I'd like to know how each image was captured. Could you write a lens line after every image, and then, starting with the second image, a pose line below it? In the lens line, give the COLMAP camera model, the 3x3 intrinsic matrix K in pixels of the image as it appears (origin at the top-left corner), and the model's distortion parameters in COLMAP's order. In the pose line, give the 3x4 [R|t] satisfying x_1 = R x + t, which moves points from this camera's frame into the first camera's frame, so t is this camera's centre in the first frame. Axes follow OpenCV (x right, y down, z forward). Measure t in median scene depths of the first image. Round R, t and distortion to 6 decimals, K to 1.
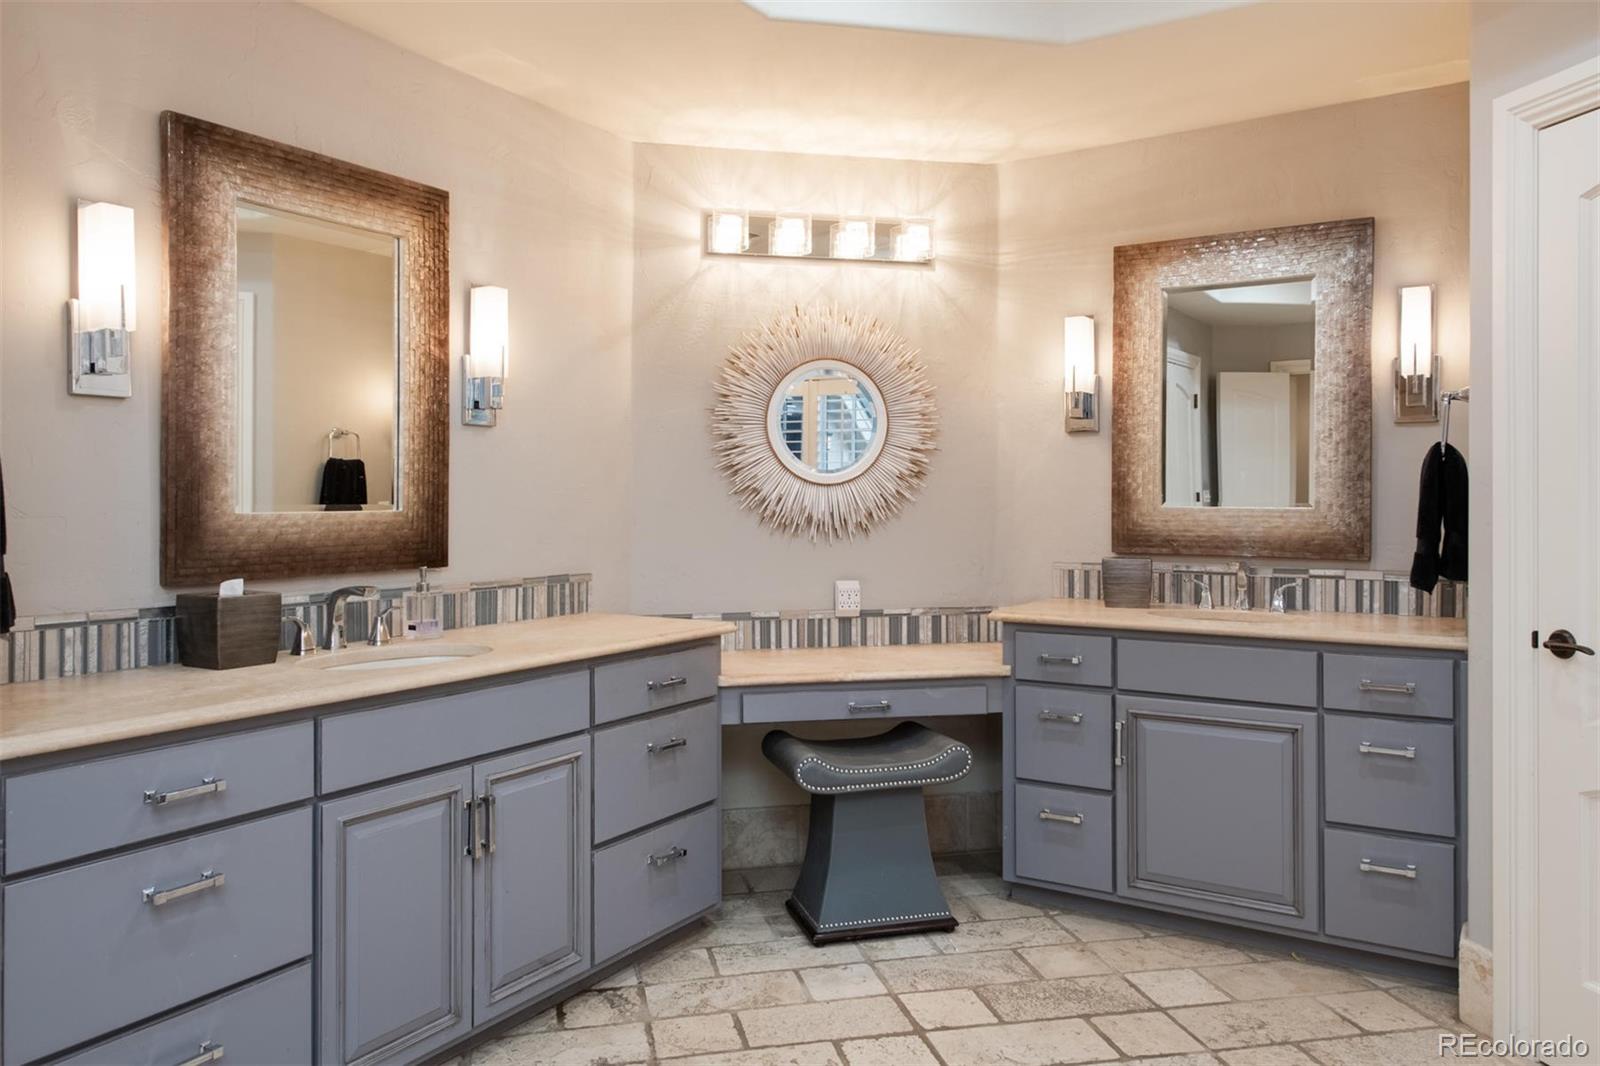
lens RADIAL K [[1105.6, 0, 799.9], [0, 1105.6, 505.3], [0, 0, 1]] dist [0.007924, 0.000484]
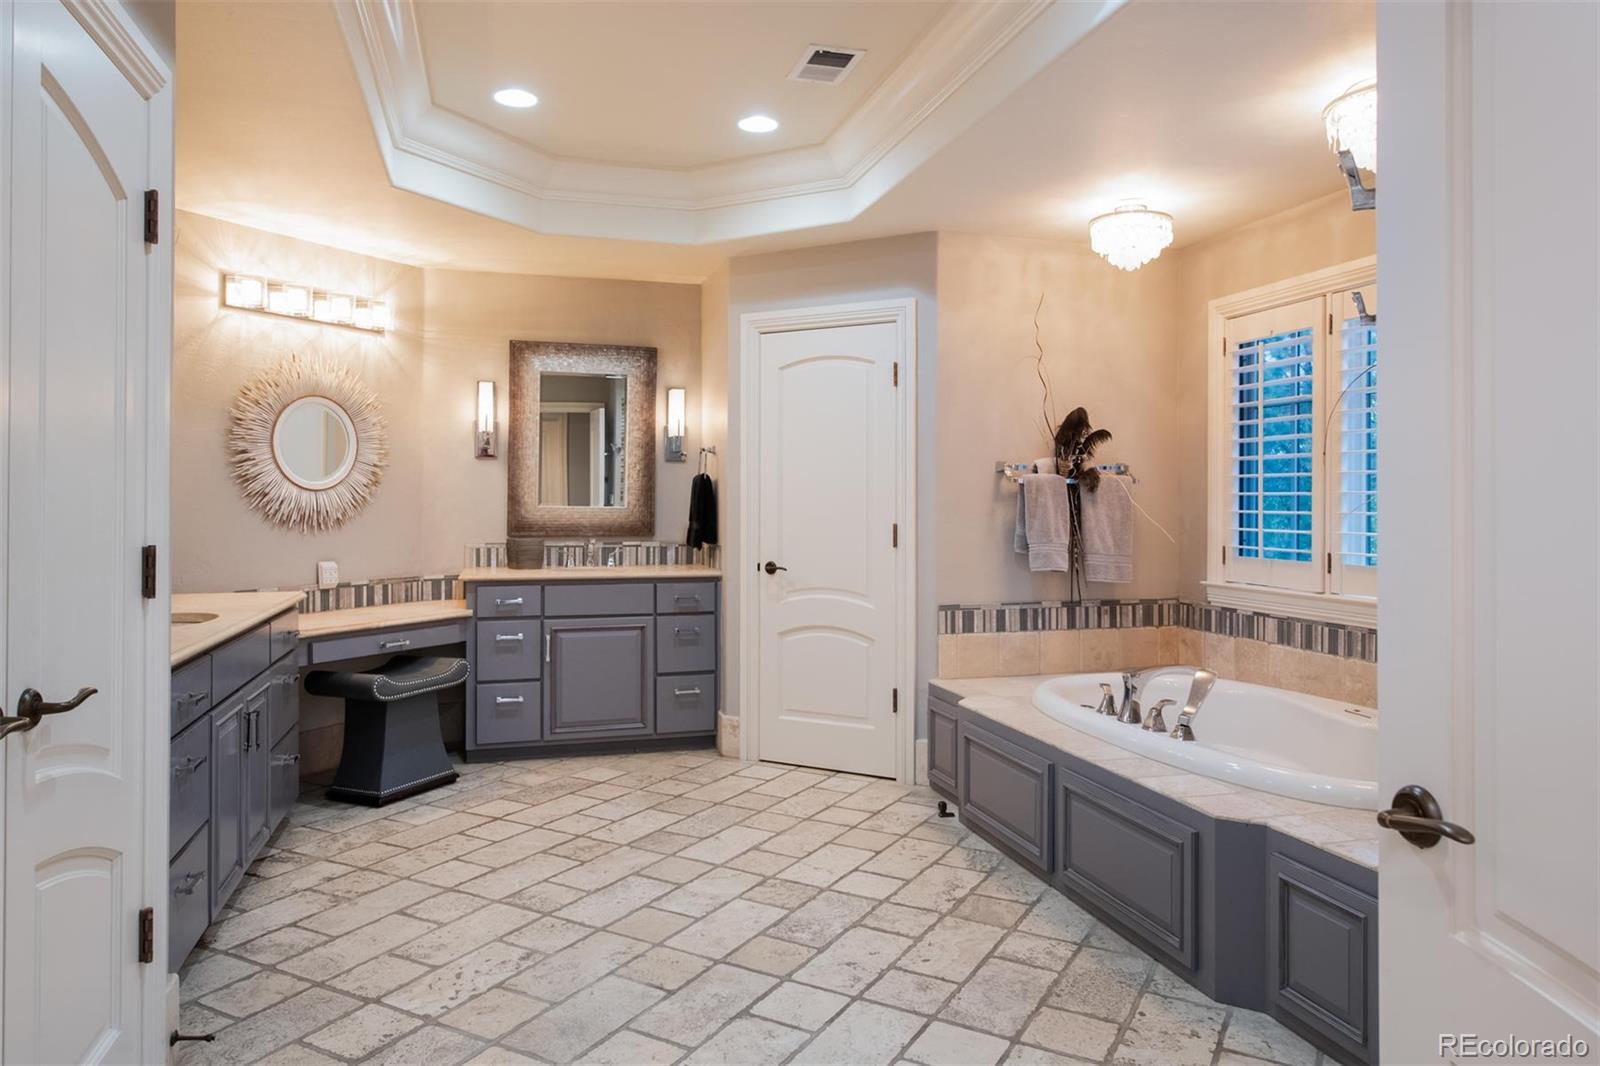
lens RADIAL K [[1013.5, 0, 800.0], [0, 1013.5, 502.3], [0, 0, 1]] dist [0.000350, 0.000173]
pose [[0.661459, 0.001611, 0.749980, -0.532448], [-0.000246, 0.999998, -0.001932, -0.001912], [-0.749981, 0.001093, 0.661458, -0.260203]]
